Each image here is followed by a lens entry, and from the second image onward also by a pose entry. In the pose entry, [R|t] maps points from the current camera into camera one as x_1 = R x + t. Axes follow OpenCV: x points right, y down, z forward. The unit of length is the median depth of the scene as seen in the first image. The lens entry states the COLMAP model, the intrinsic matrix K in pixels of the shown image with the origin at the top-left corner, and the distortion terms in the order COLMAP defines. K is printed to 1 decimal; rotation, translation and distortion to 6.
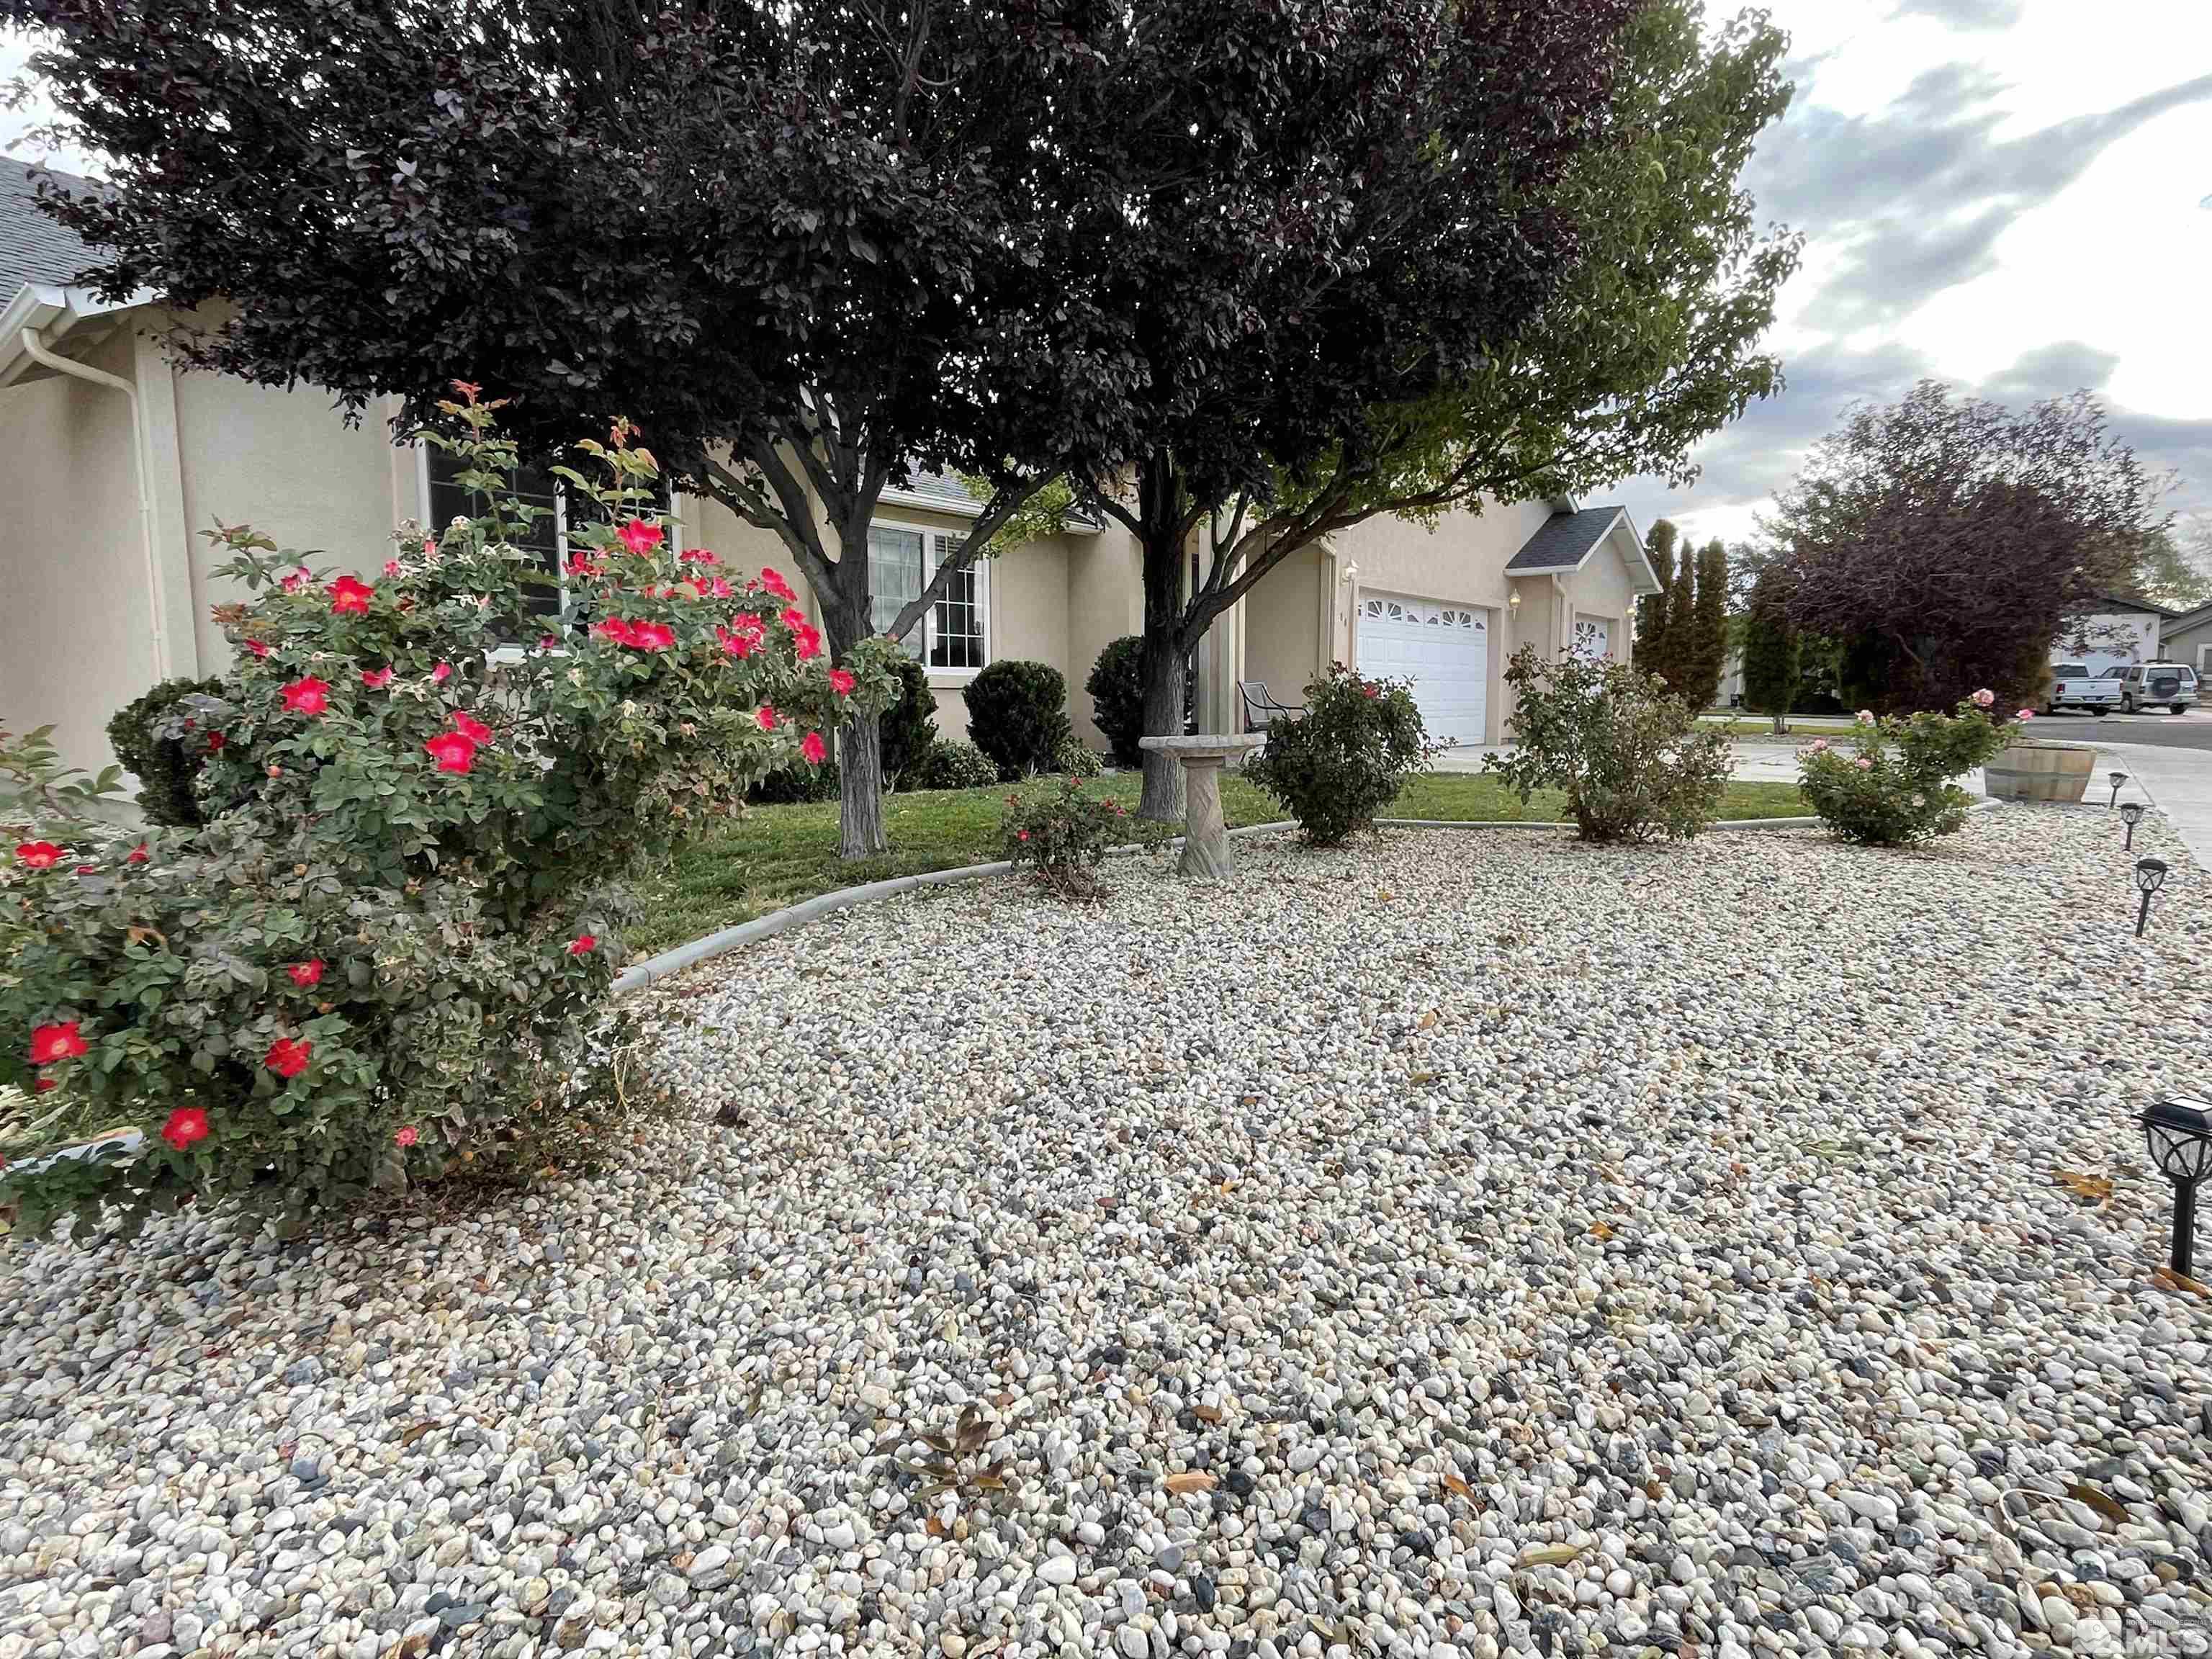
lens RADIAL K [[1179.4, 0, 1094.8], [0, 1179.4, 831.8], [0, 0, 1]] dist [-0.003664, 0.008018]
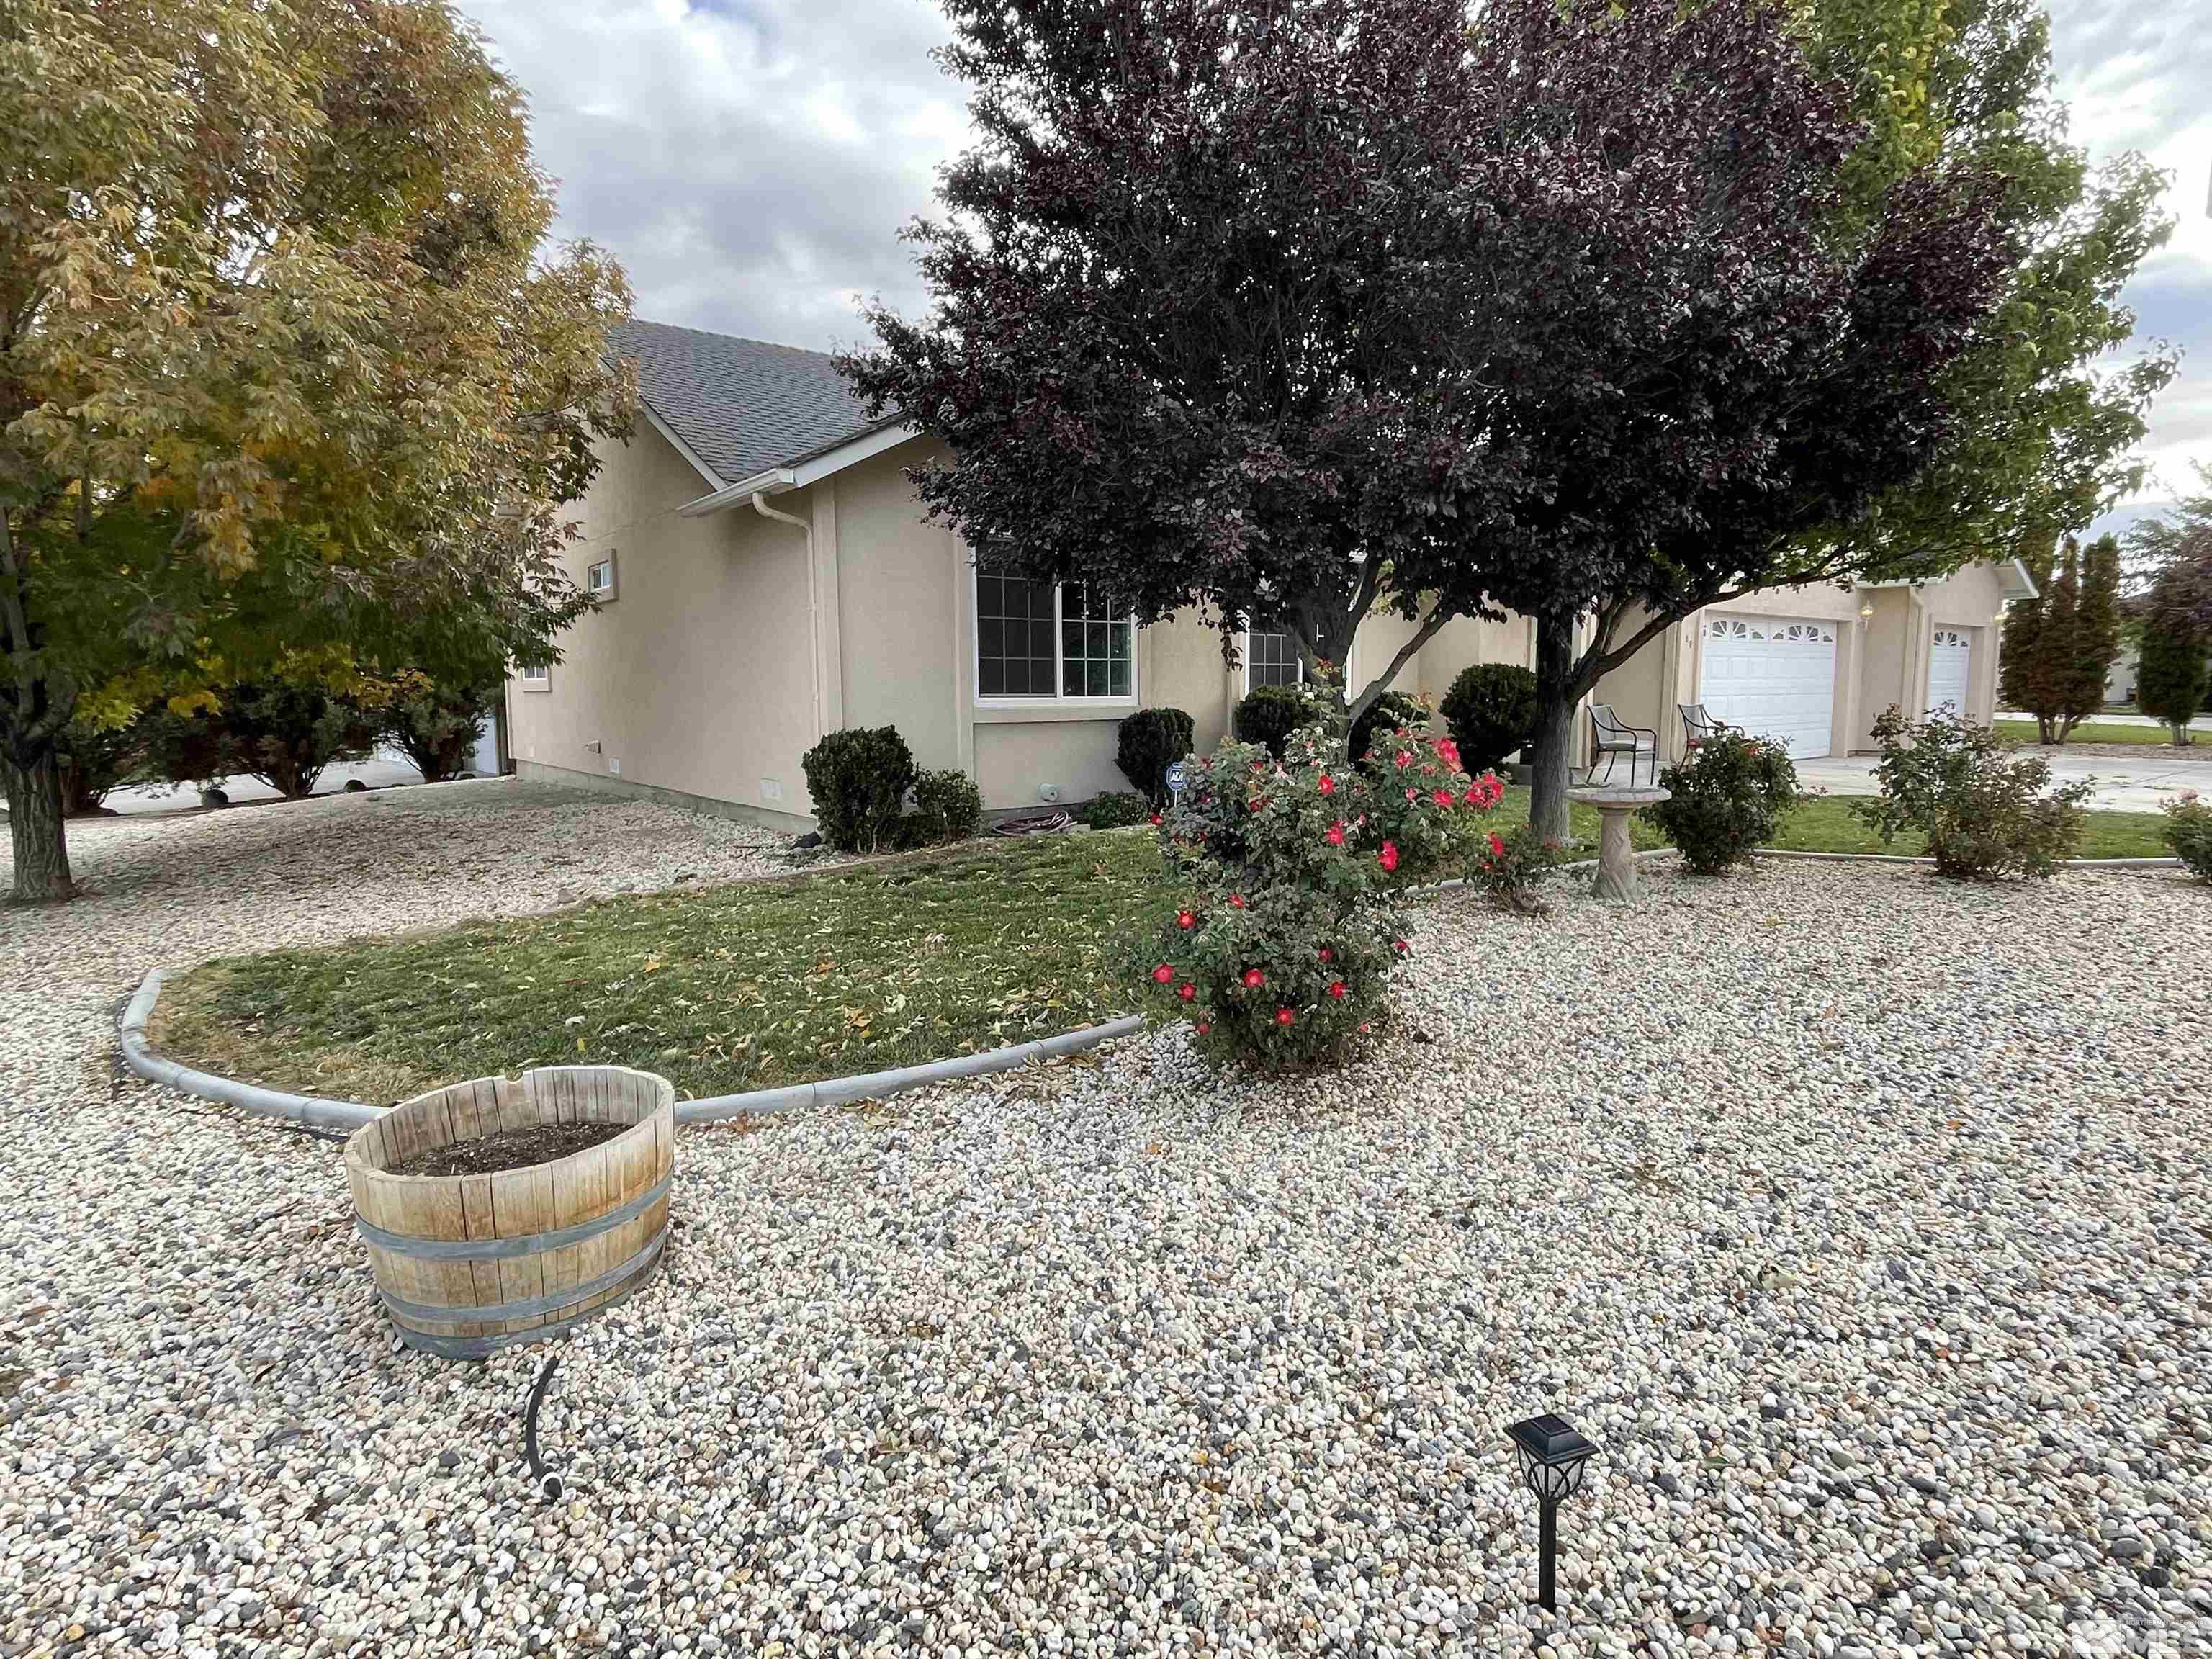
lens RADIAL K [[1179.4, 0, 1122.5], [0, 1179.4, 832.8], [0, 0, 1]] dist [-0.003664, 0.008018]
pose [[0.977846, 0.026537, -0.207636, -0.351890], [-0.023806, 0.999594, 0.015643, -0.087342], [0.207967, -0.010353, 0.978081, -0.798970]]
